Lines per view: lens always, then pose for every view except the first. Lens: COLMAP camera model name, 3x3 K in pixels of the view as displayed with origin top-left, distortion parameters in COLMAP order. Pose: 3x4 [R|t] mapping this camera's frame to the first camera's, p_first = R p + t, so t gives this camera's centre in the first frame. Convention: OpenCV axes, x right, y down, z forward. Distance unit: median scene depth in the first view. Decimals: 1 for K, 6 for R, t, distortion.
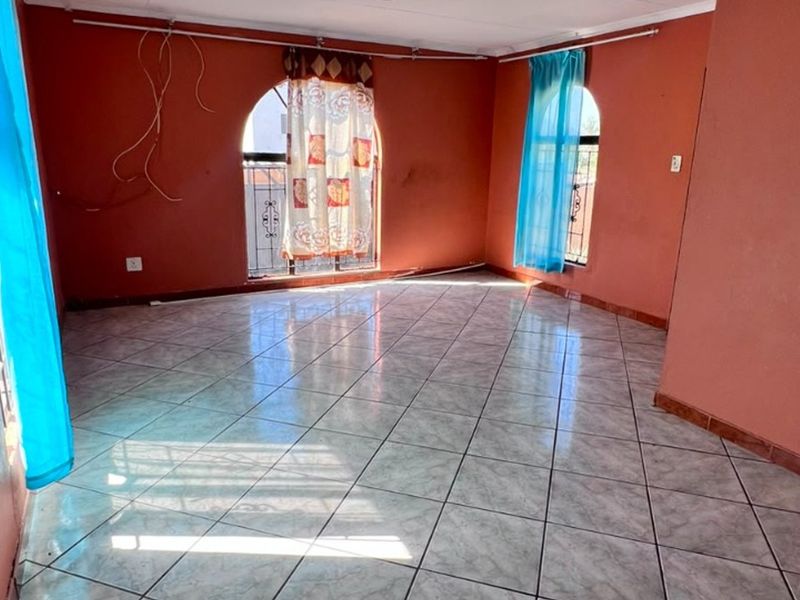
lens RADIAL K [[575.6, 0, 400.0], [0, 575.6, 300.0], [0, 0, 1]] dist [0.001243, -0.006455]
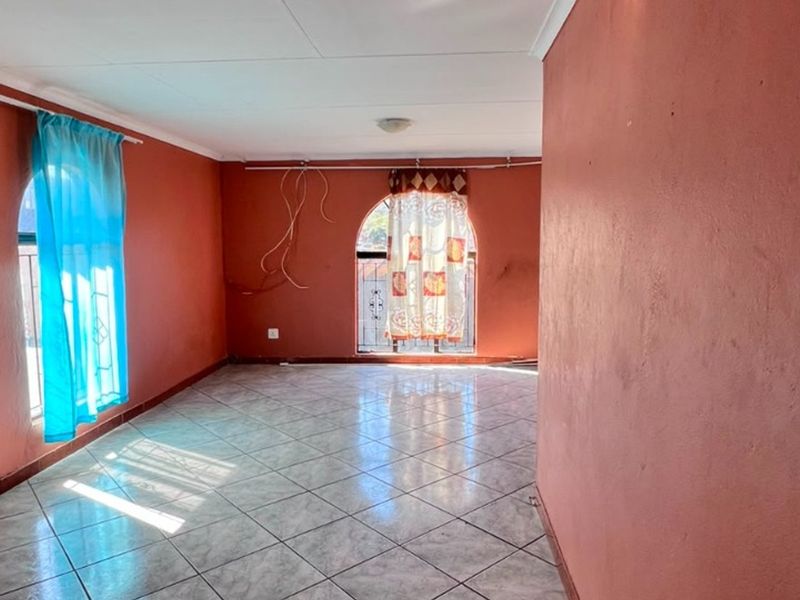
lens RADIAL K [[575.6, 0, 400.0], [0, 575.6, 300.0], [0, 0, 1]] dist [0.001243, -0.006455]
pose [[0.850071, 0.026863, -0.525982, 0.457670], [-0.111860, 0.985122, -0.130471, 0.003067], [0.514652, 0.169745, 0.840428, 0.001960]]
